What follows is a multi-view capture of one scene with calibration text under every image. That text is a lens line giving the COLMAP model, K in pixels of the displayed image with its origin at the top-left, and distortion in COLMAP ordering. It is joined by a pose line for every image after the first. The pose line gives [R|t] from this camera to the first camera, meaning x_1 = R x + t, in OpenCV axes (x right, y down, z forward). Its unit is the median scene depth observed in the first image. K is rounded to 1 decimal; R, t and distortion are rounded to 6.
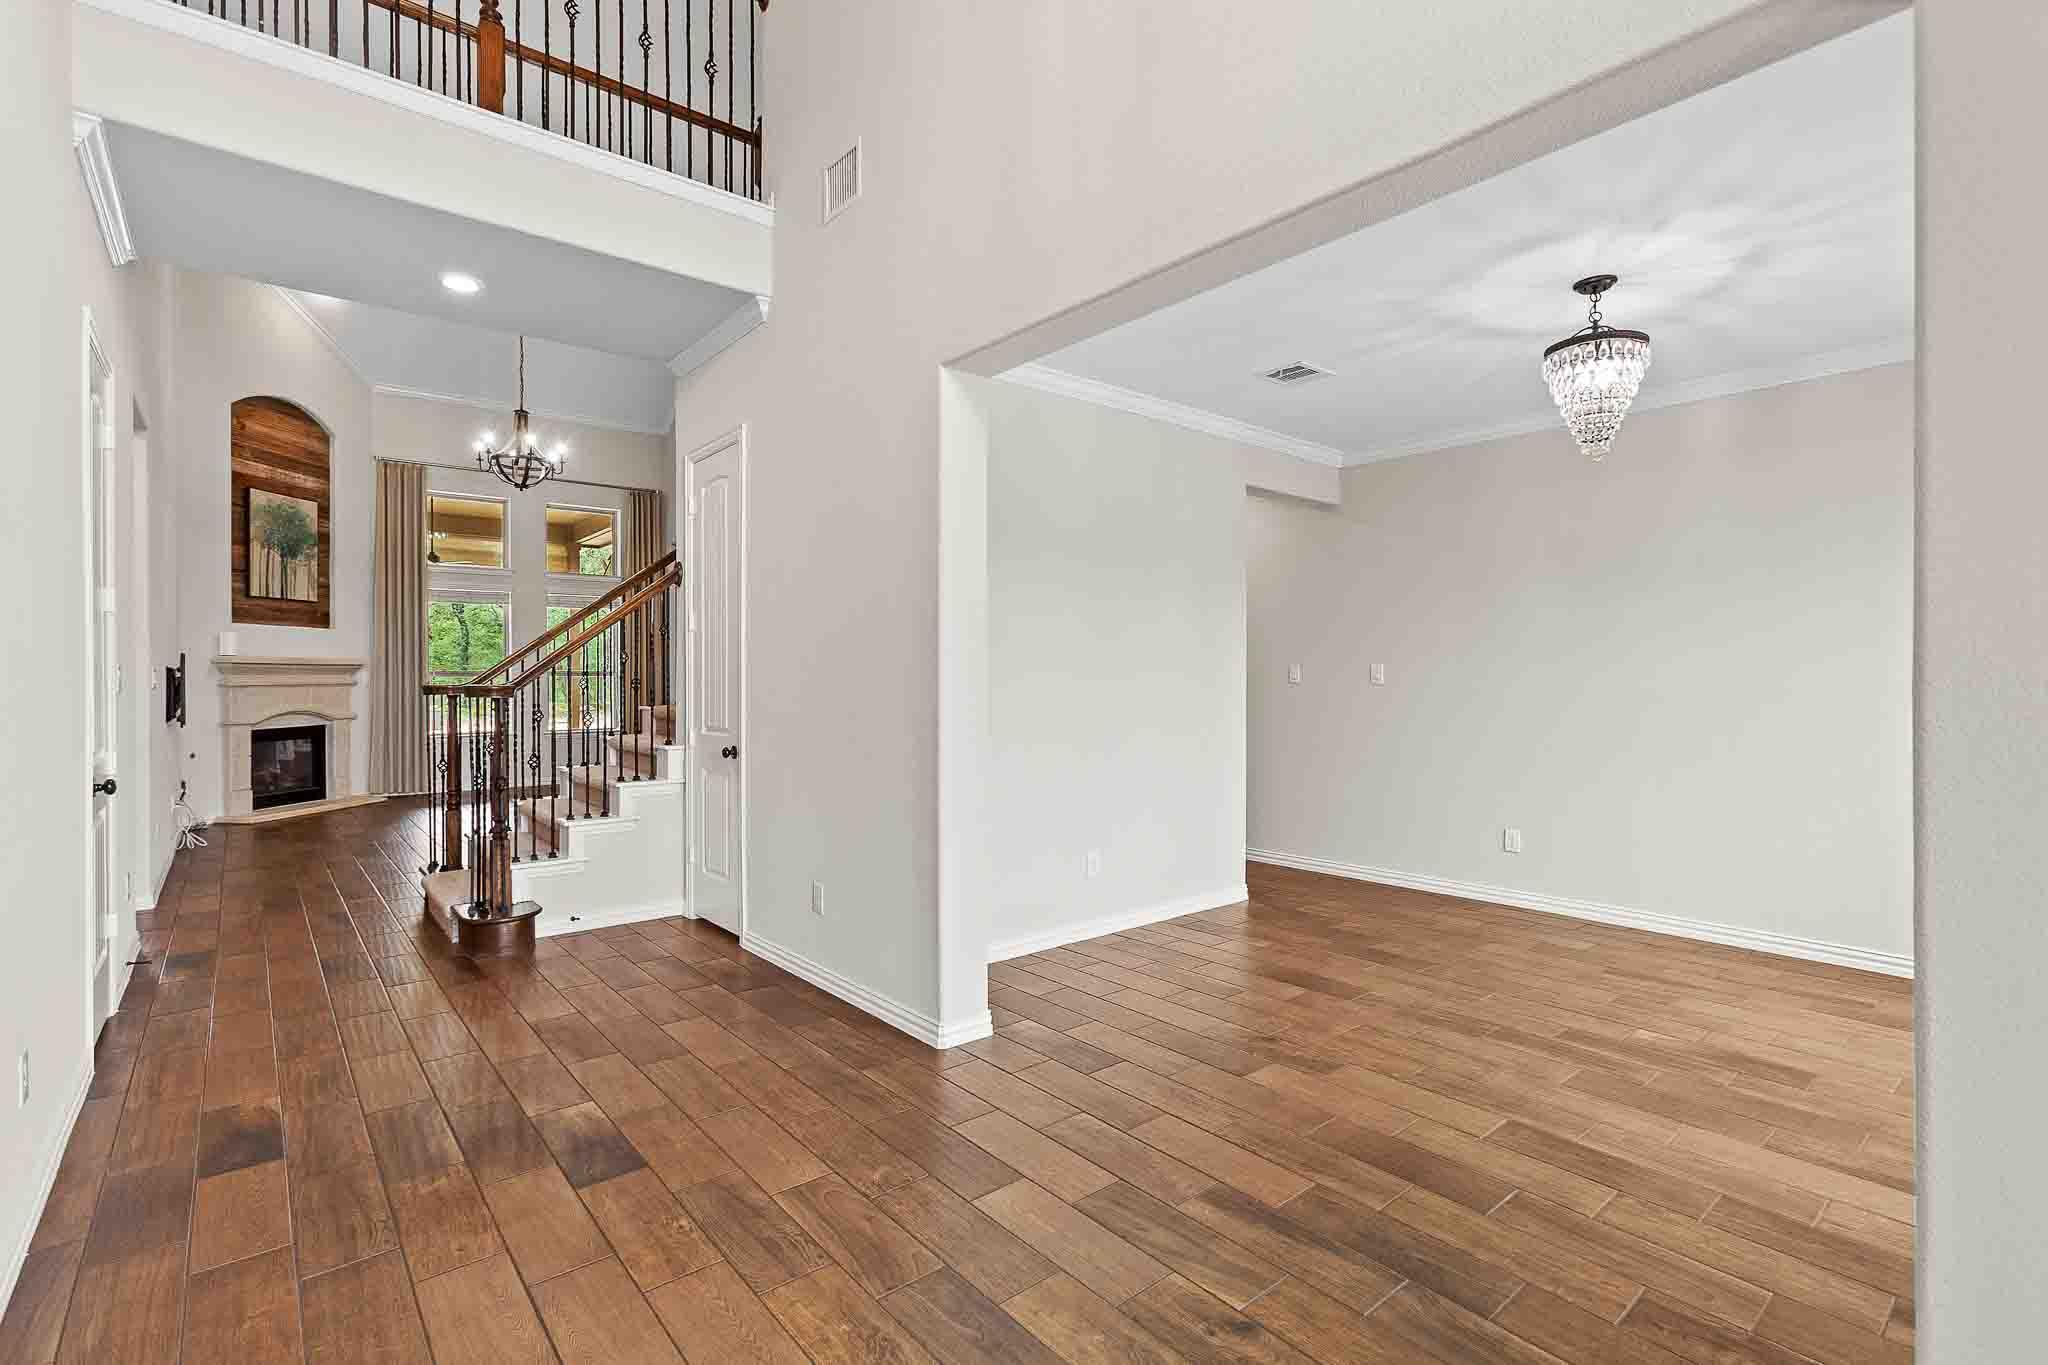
lens RADIAL K [[942.5, 0, 1028.3], [0, 942.5, 681.2], [0, 0, 1]] dist [0.014108, 0.003086]
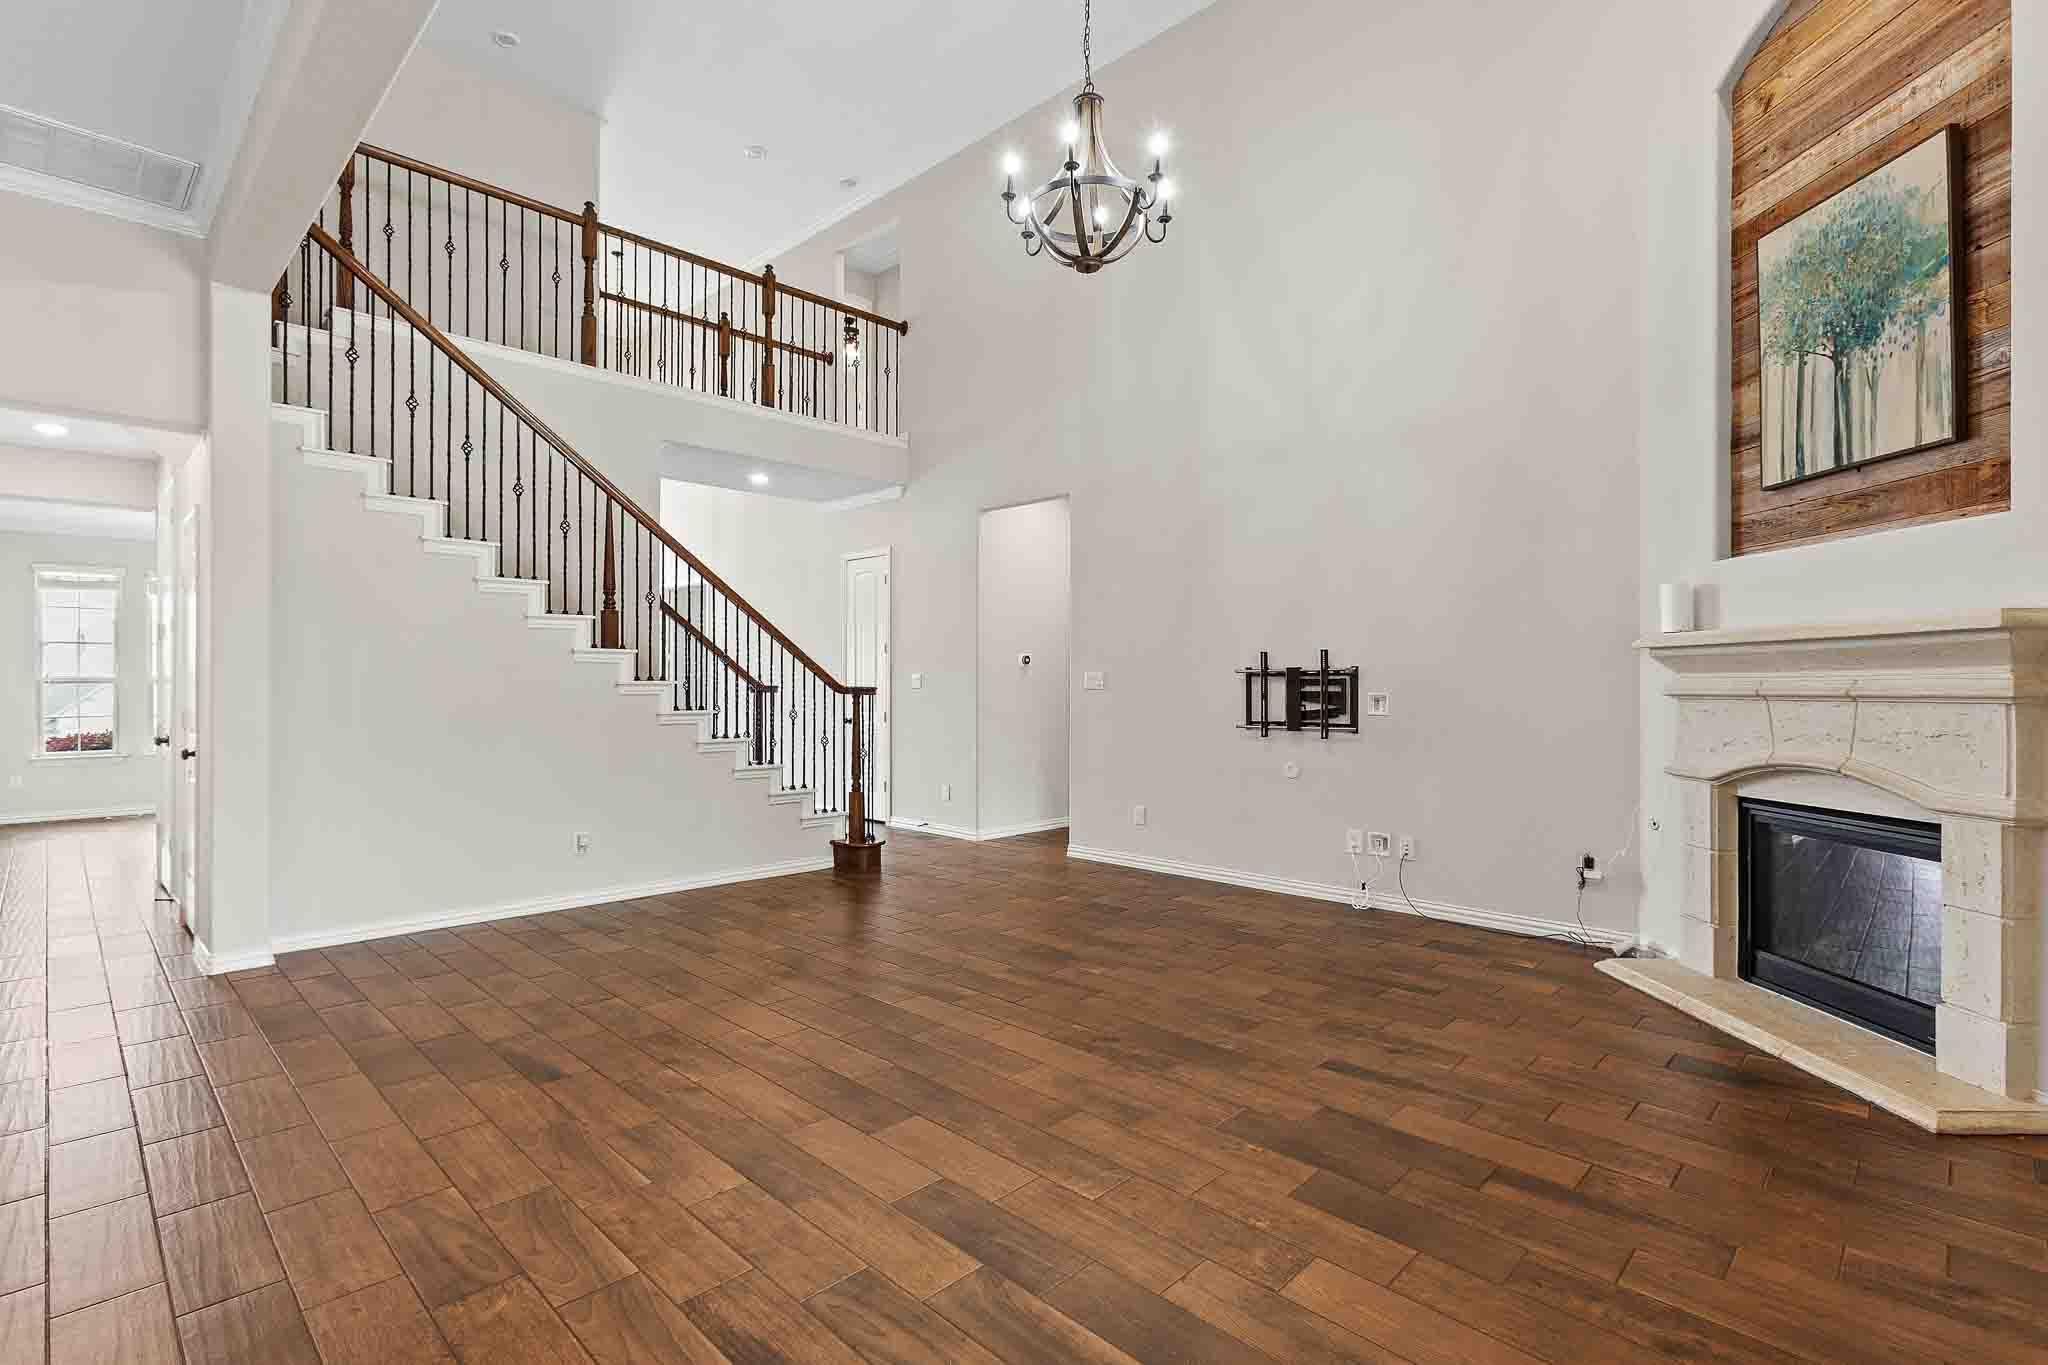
lens RADIAL K [[974.4, 0, 1005.5], [0, 974.4, 677.2], [0, 0, 1]] dist [0.002742, 0.001689]
pose [[-0.996528, 0.000487, -0.083260, -0.417566], [0.000746, 0.999995, -0.003083, -0.002312], [0.083258, -0.003135, -0.996523, 1.351966]]
